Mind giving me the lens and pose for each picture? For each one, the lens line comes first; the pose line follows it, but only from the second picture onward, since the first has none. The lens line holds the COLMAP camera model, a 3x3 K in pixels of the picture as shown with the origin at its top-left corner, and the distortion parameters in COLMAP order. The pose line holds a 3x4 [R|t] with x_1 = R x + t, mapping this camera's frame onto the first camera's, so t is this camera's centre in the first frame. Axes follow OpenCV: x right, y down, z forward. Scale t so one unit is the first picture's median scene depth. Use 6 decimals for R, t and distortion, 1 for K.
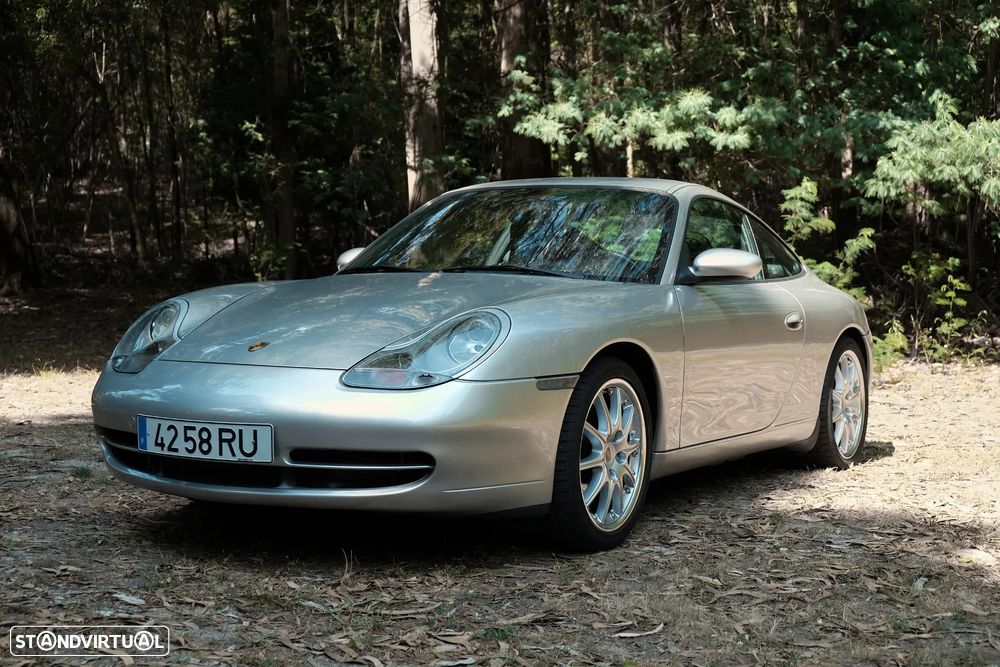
lens RADIAL K [[1482.3, 0, 500.0], [0, 1482.3, 333.5], [0, 0, 1]] dist [0.012017, 0.021672]
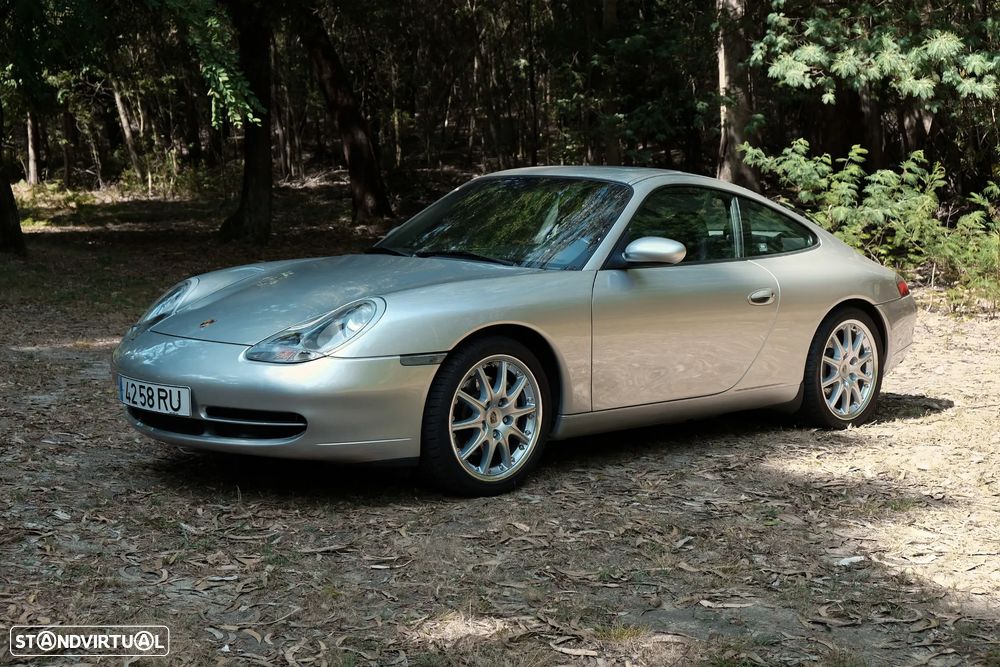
lens RADIAL K [[1482.3, 0, 500.0], [0, 1482.3, 333.5], [0, 0, 1]] dist [0.012017, 0.021672]
pose [[0.959863, 0.026379, -0.279225, 0.446150], [-0.009735, 0.998101, 0.060830, -0.064068], [0.280299, -0.055670, 0.958297, -0.156744]]
